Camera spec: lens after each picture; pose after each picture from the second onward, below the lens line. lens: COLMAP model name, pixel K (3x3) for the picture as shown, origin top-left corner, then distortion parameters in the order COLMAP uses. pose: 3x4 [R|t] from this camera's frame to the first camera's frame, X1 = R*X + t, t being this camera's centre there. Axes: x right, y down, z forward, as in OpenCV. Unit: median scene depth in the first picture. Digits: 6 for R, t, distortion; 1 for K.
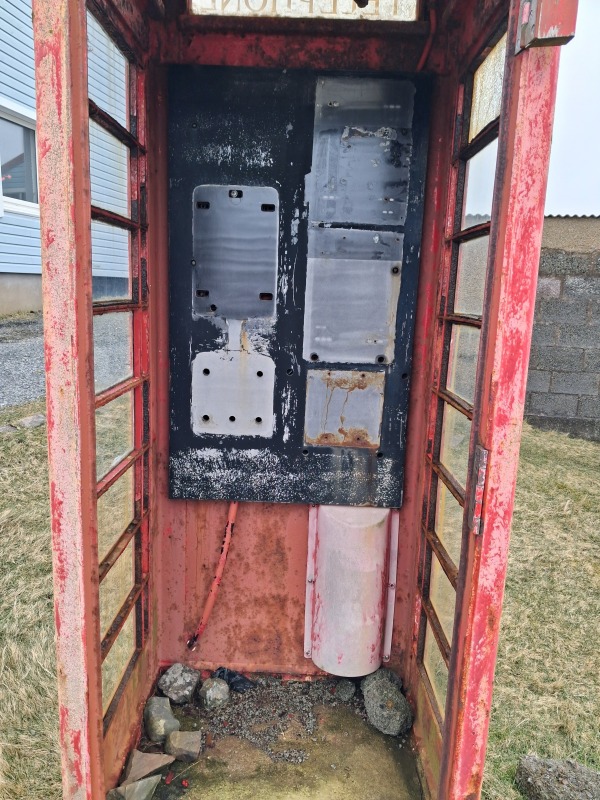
lens RADIAL K [[634.8, 0, 302.3], [0, 634.8, 397.7], [0, 0, 1]] dist [0.004342, -0.008671]
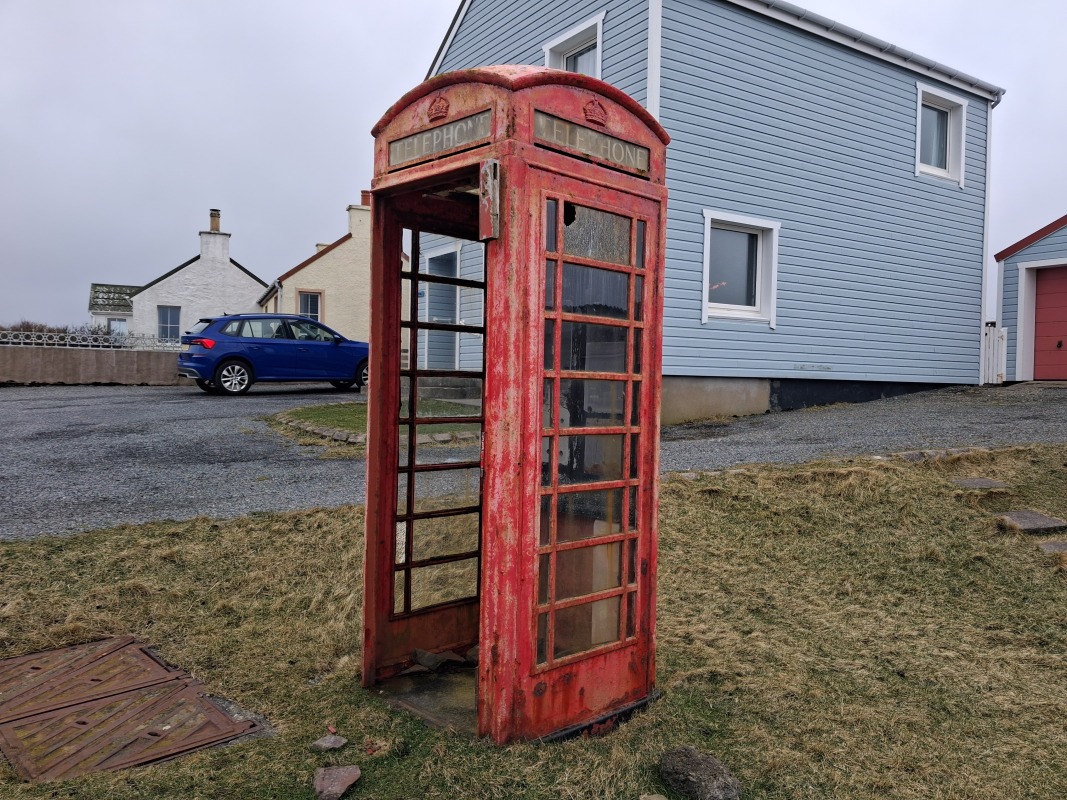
lens RADIAL K [[839.1, 0, 551.5], [0, 839.1, 394.8], [0, 0, 1]] dist [0.043023, -0.141586]
pose [[0.697906, -0.010677, -0.716110, 1.292050], [-0.121615, 0.983601, -0.133188, 0.163882], [0.705788, 0.180043, 0.685163, -0.359586]]
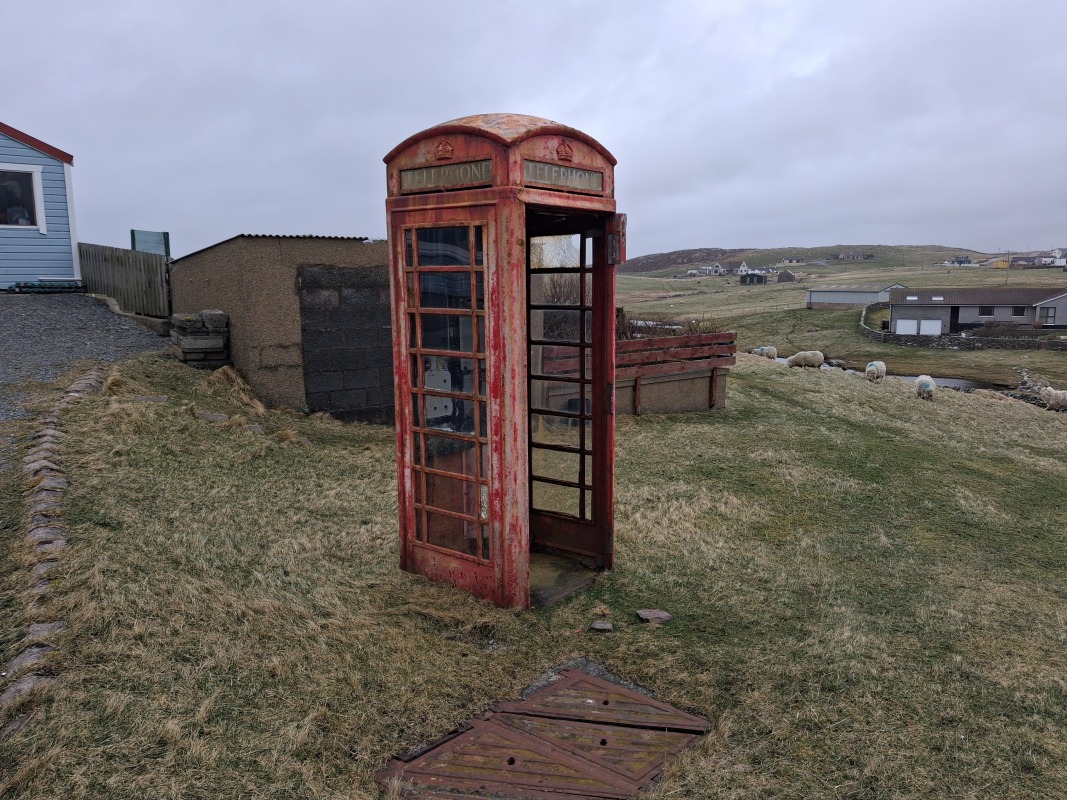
lens RADIAL K [[839.1, 0, 551.5], [0, 839.1, 394.8], [0, 0, 1]] dist [0.043023, -0.141586]
pose [[0.613041, -0.152939, 0.775107, -1.730305], [0.166598, 0.984048, 0.062402, -0.097059], [-0.772286, 0.090877, 0.628741, -0.740886]]
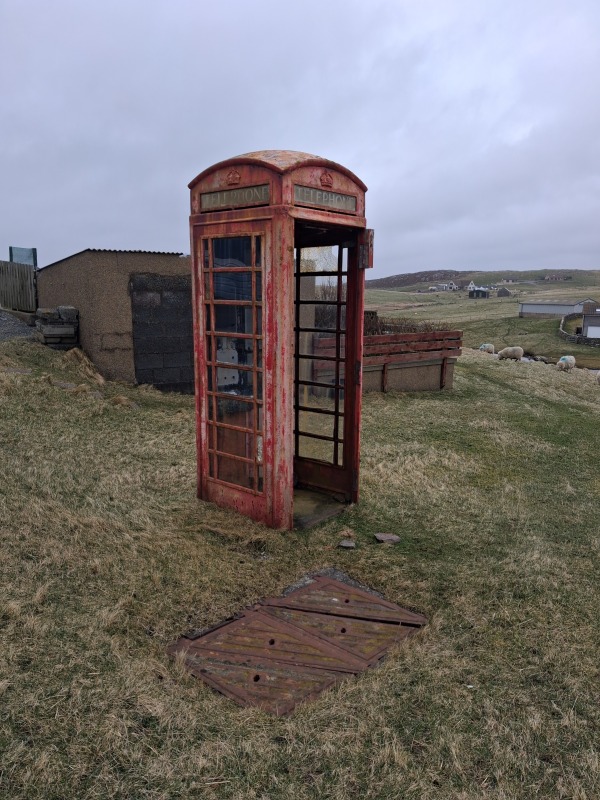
lens RADIAL K [[625.7, 0, 300.0], [0, 625.7, 400.0], [0, 0, 1]] dist [0.068766, -0.232025]
pose [[0.645105, -0.165577, 0.745938, -1.673452], [0.150040, 0.984683, 0.088814, -0.051307], [-0.749218, 0.054626, 0.660067, -0.735141]]
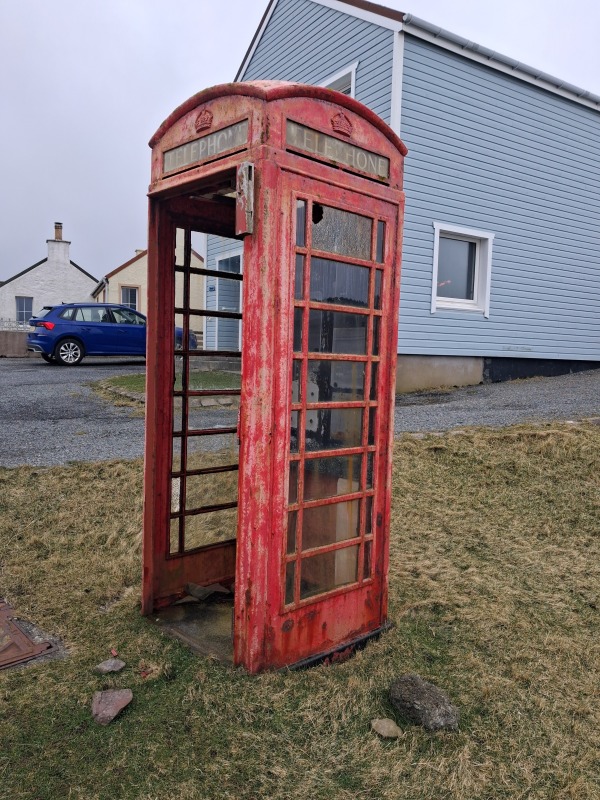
lens RADIAL K [[634.8, 0, 302.3], [0, 634.8, 397.7], [0, 0, 1]] dist [0.004342, -0.008671]
pose [[0.683626, 0.031438, -0.729155, 1.166933], [-0.133574, 0.987586, -0.082654, 0.118685], [0.717505, 0.153901, 0.679338, -0.200355]]
